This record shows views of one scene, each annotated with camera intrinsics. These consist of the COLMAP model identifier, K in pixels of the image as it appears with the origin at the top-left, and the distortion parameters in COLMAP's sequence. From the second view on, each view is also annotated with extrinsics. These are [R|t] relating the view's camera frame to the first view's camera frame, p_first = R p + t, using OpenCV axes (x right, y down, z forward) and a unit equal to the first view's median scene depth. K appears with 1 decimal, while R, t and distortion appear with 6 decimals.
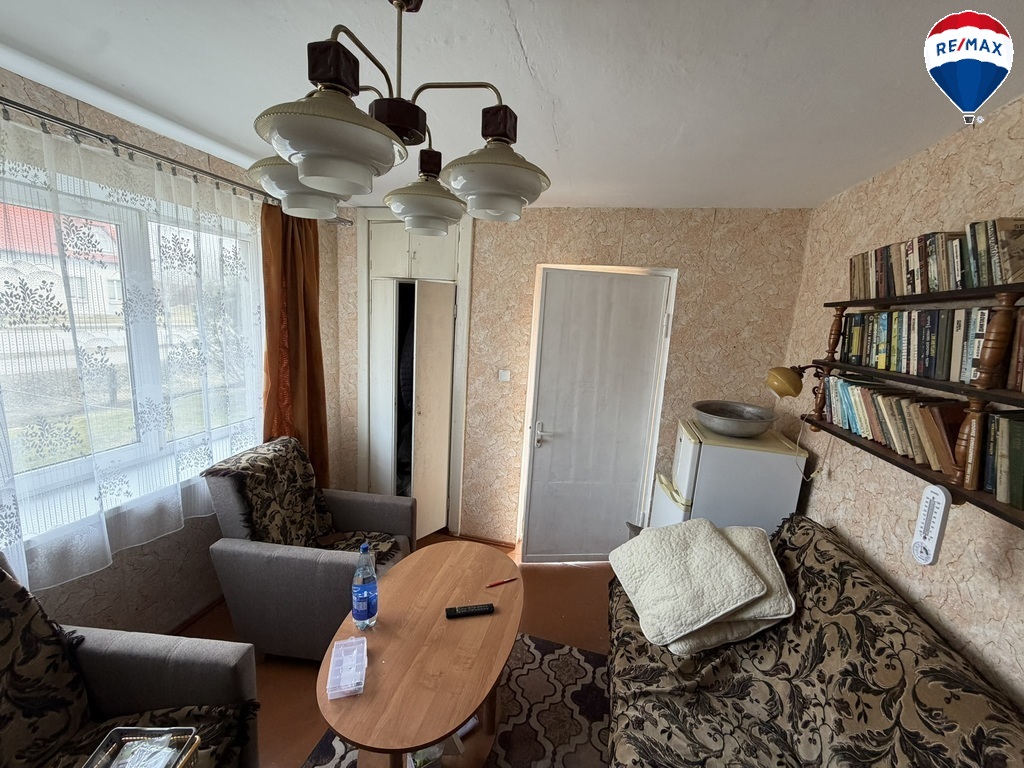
lens RADIAL K [[408.3, 0, 509.3], [0, 408.3, 387.4], [0, 0, 1]] dist [0.001232, 0.000305]
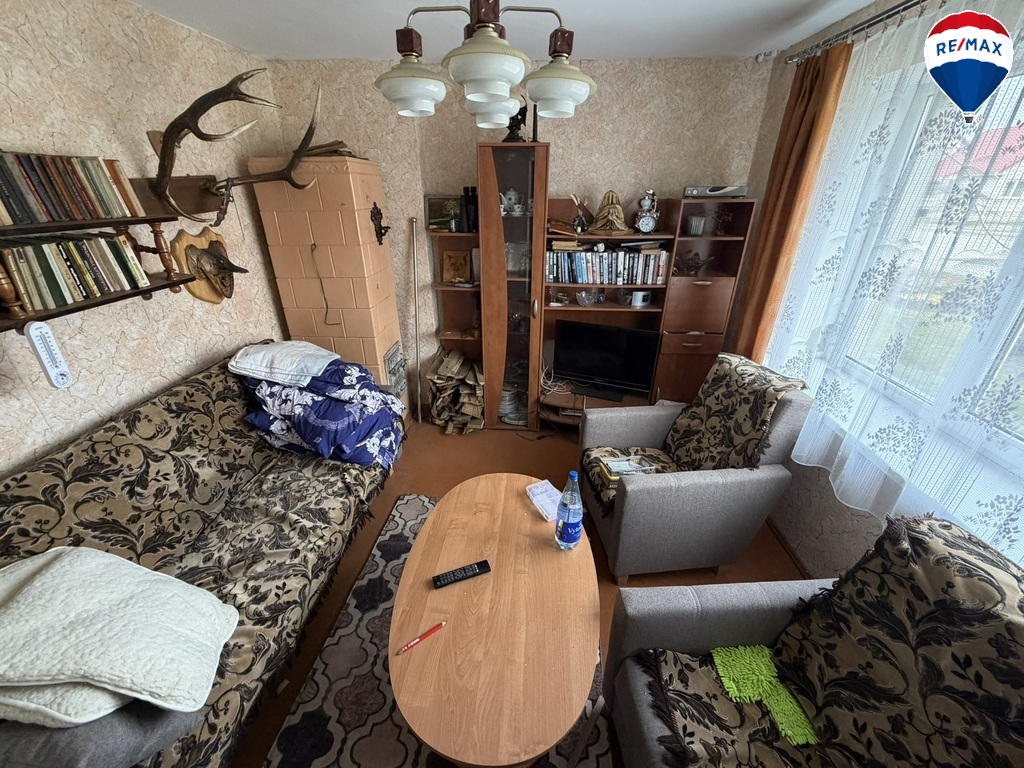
lens RADIAL K [[408.3, 0, 512.9], [0, 408.3, 383.2], [0, 0, 1]] dist [0.001232, 0.000305]
pose [[-0.983896, 0.020708, -0.177539, -0.081823], [-0.086358, 0.814575, 0.573594, -0.374981], [0.156496, 0.579689, -0.799669, 2.073871]]
